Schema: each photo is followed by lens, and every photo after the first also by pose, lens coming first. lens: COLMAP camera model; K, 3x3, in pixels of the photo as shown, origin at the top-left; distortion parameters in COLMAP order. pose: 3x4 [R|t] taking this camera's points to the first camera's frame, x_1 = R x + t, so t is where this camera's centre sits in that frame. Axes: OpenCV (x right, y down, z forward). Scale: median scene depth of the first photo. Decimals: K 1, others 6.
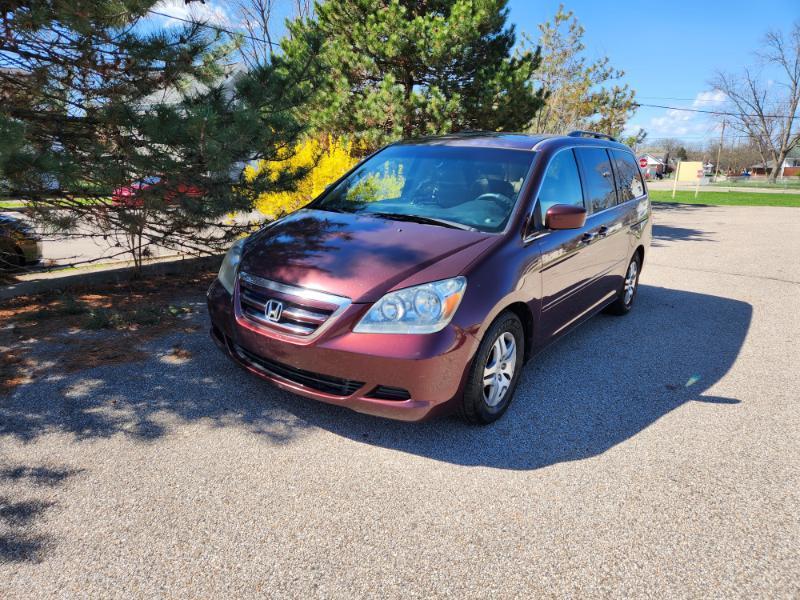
lens RADIAL K [[551.3, 0, 388.2], [0, 551.3, 293.2], [0, 0, 1]] dist [0.077602, -0.065418]
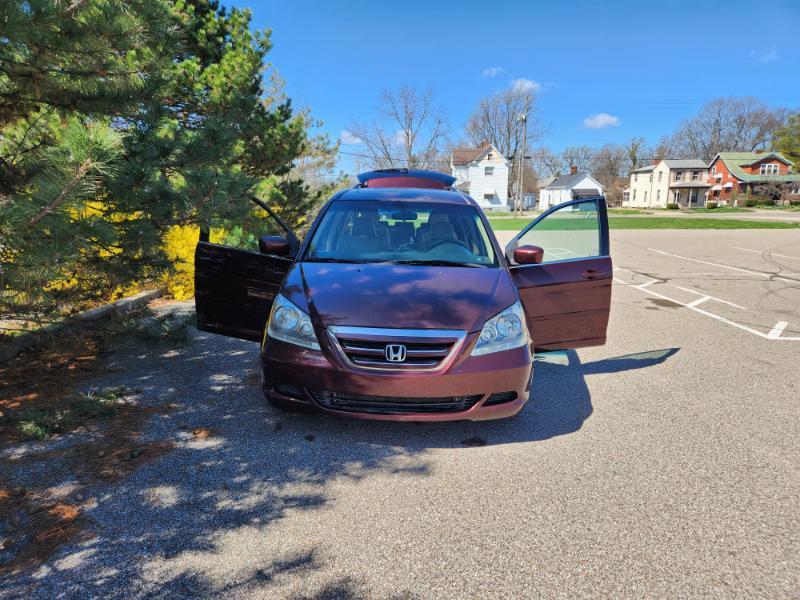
lens RADIAL K [[556.0, 0, 414.6], [0, 556.0, 288.9], [0, 0, 1]] dist [0.067639, -0.062370]
pose [[0.797241, -0.115860, 0.592438, -0.464092], [0.153340, 0.988087, -0.013114, -0.043755], [-0.583860, 0.101299, 0.805509, 0.023835]]
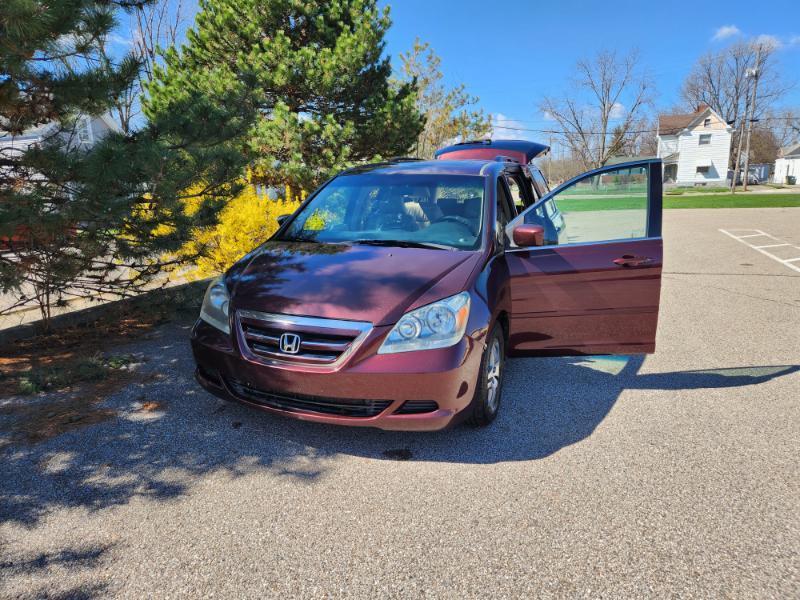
lens RADIAL K [[556.3, 0, 400.2], [0, 556.3, 288.0], [0, 0, 1]] dist [0.080304, -0.077402]
pose [[0.962302, -0.095931, 0.254502, -0.145903], [0.107618, 0.993665, -0.032369, -0.008561], [-0.249785, 0.058537, 0.966530, -0.024987]]
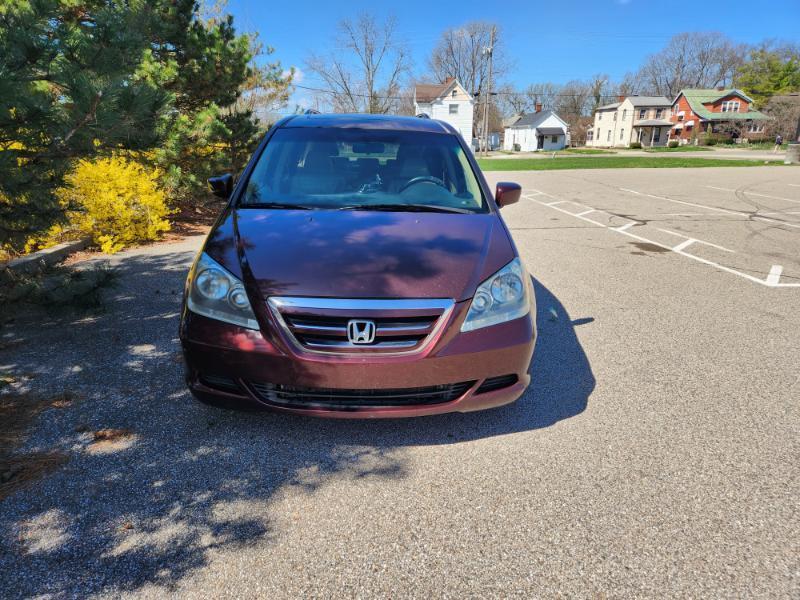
lens RADIAL K [[546.3, 0, 412.3], [0, 546.3, 300.1], [0, 0, 1]] dist [0.074890, -0.063934]
pose [[0.758381, -0.203425, 0.619255, -0.363386], [0.166022, 0.979003, 0.118279, -0.056962], [-0.630313, 0.013109, 0.776230, 0.166471]]
